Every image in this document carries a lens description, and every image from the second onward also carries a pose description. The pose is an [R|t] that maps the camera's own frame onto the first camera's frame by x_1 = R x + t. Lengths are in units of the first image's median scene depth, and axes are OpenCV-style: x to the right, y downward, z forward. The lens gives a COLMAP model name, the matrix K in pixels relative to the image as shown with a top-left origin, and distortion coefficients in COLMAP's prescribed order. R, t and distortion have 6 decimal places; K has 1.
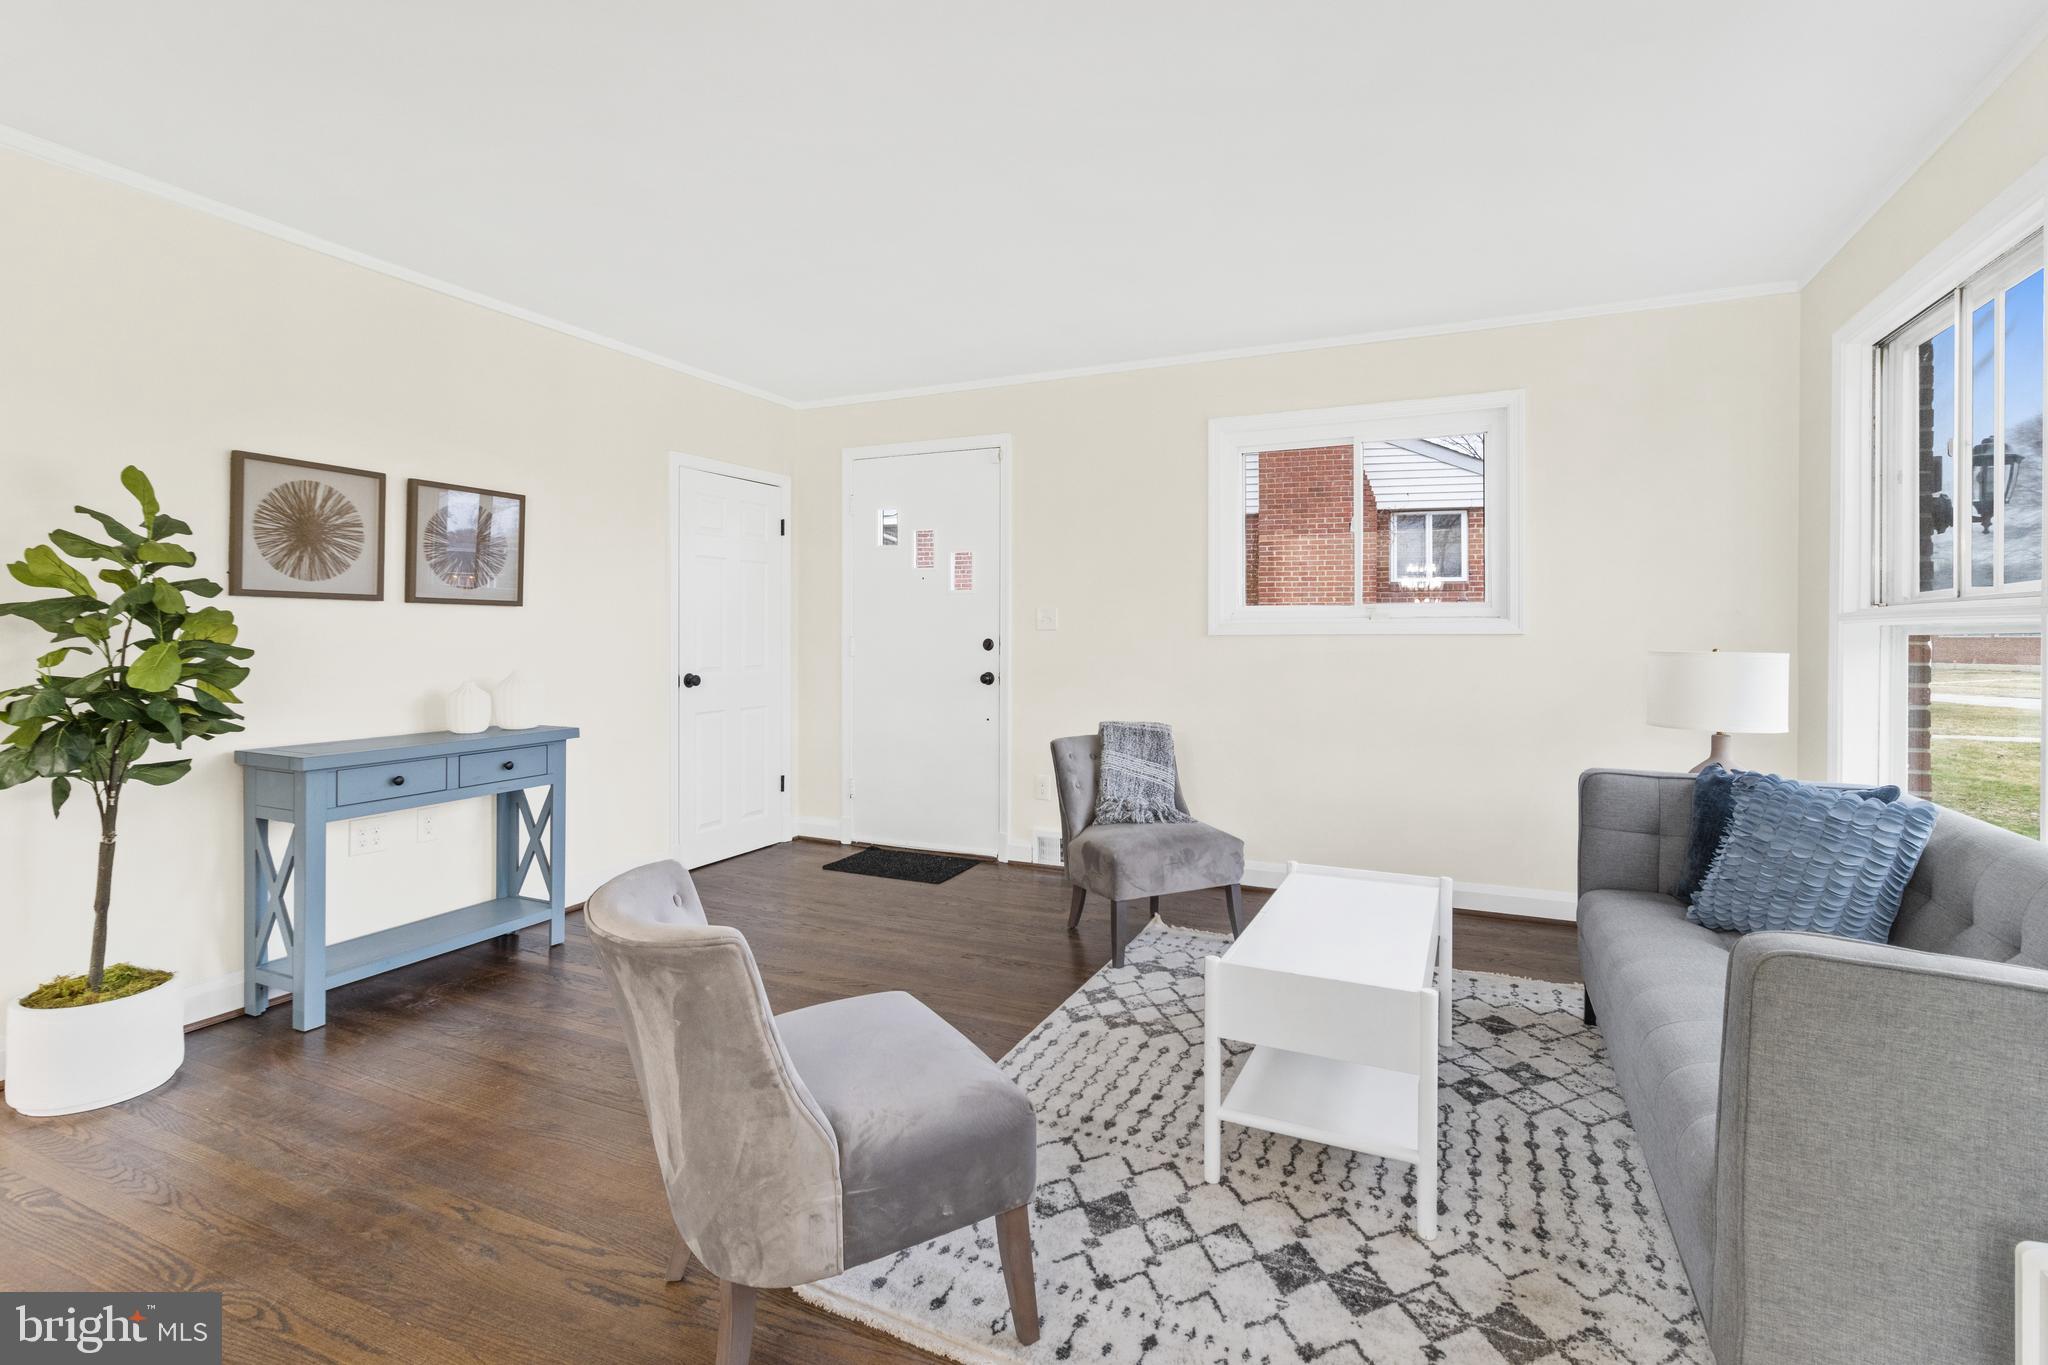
lens RADIAL K [[946.3, 0, 1027.7], [0, 946.3, 641.8], [0, 0, 1]] dist [0.001963, 0.000313]
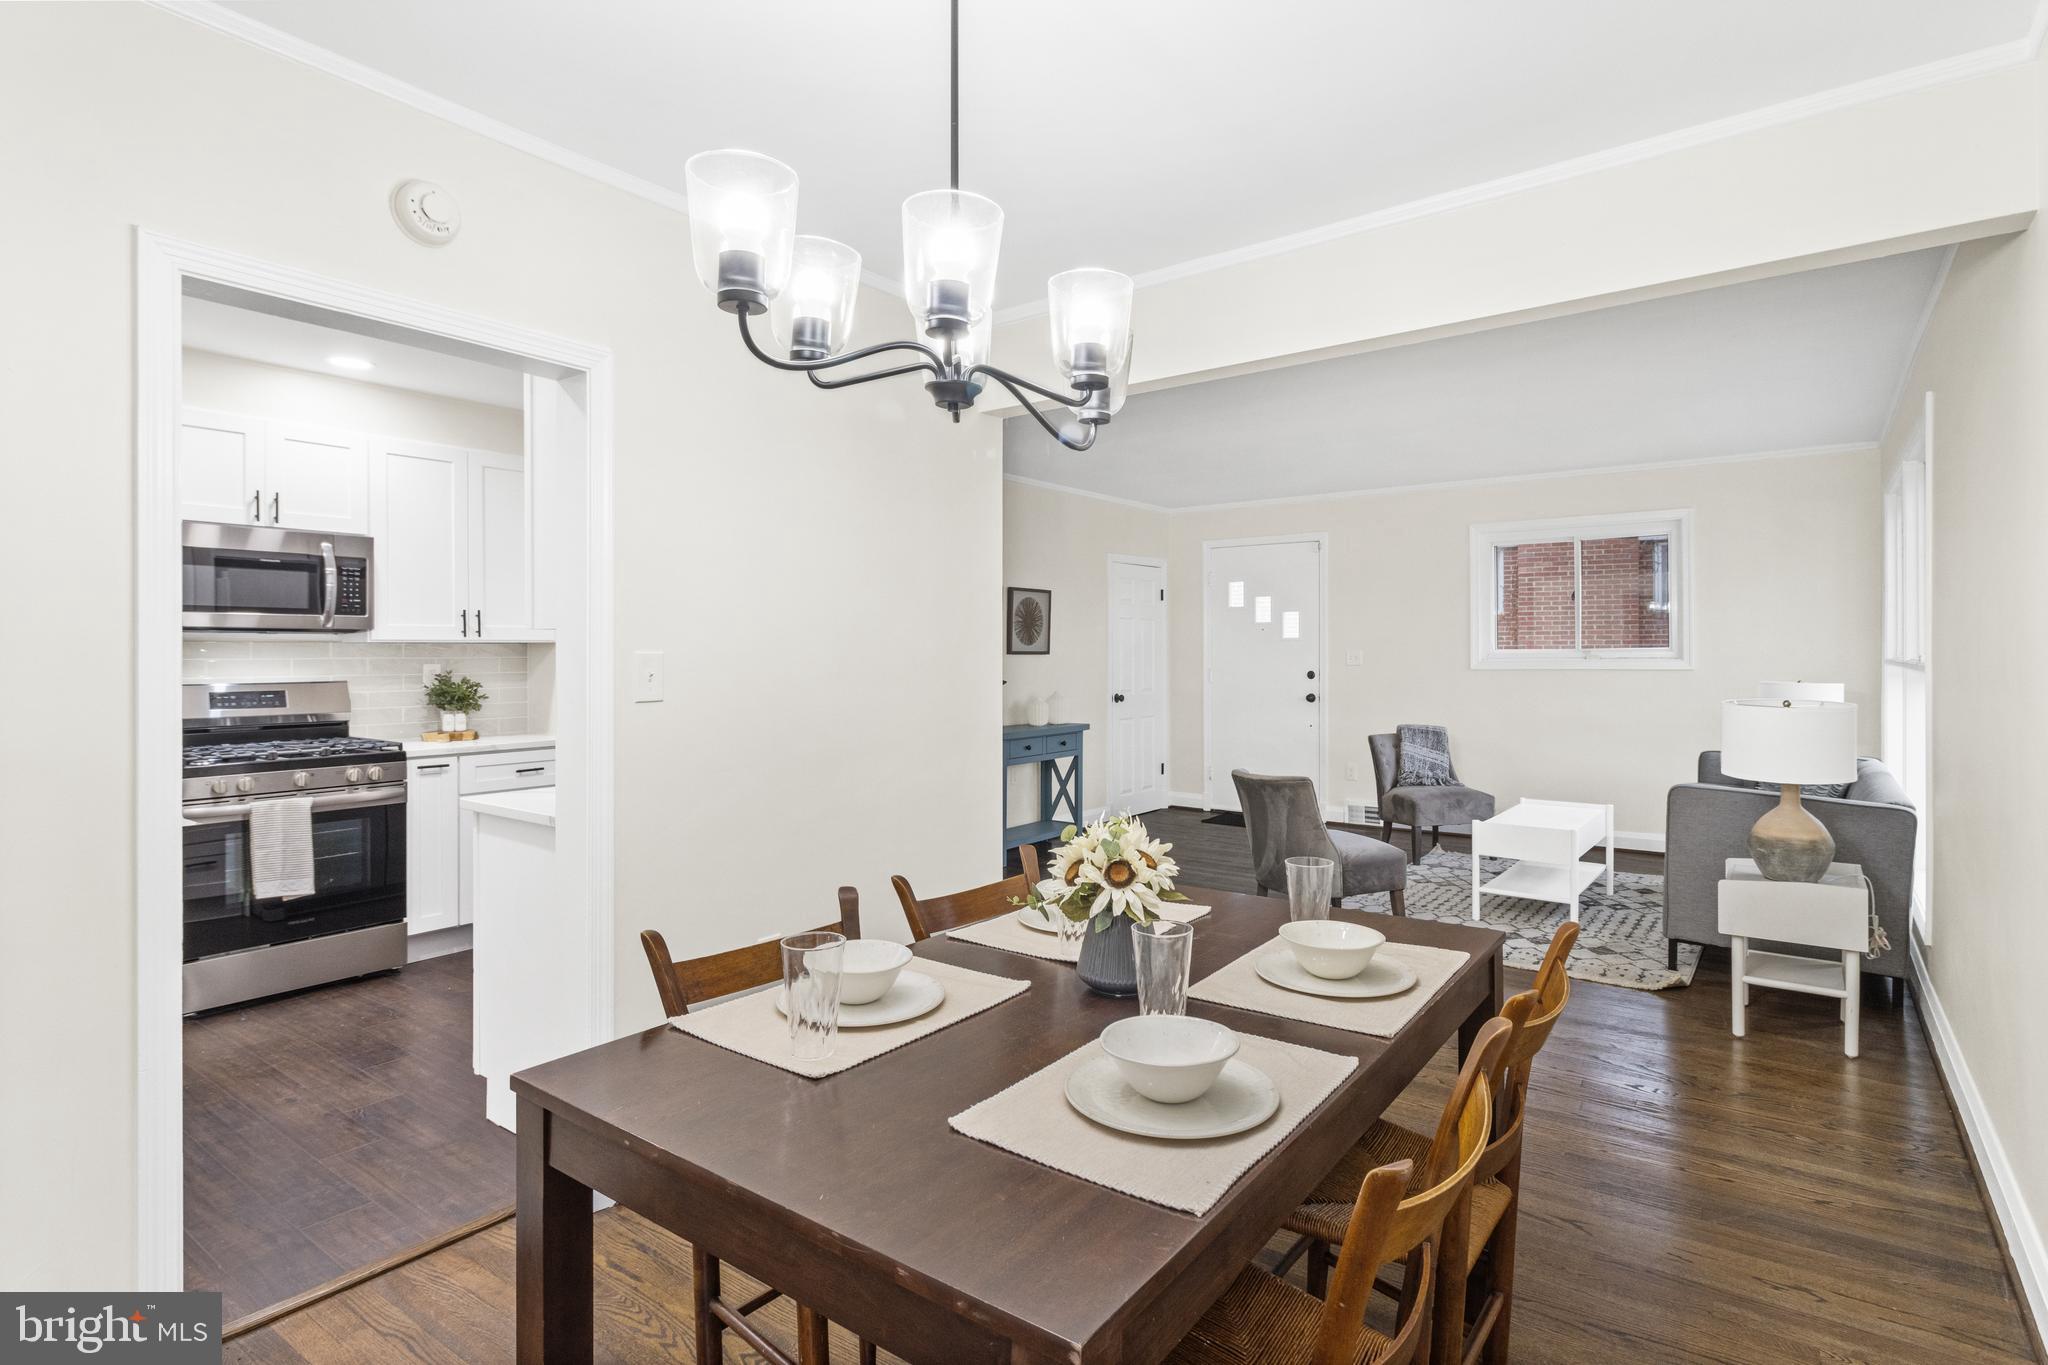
lens RADIAL K [[1039.5, 0, 1029.4], [0, 1039.5, 651.5], [0, 0, 1]] dist [-0.000615, 0.000135]
pose [[0.978213, -0.004638, -0.207552, -0.248085], [0.002709, 0.999950, -0.009575, -0.034943], [0.207586, 0.008804, 0.978177, -1.242523]]
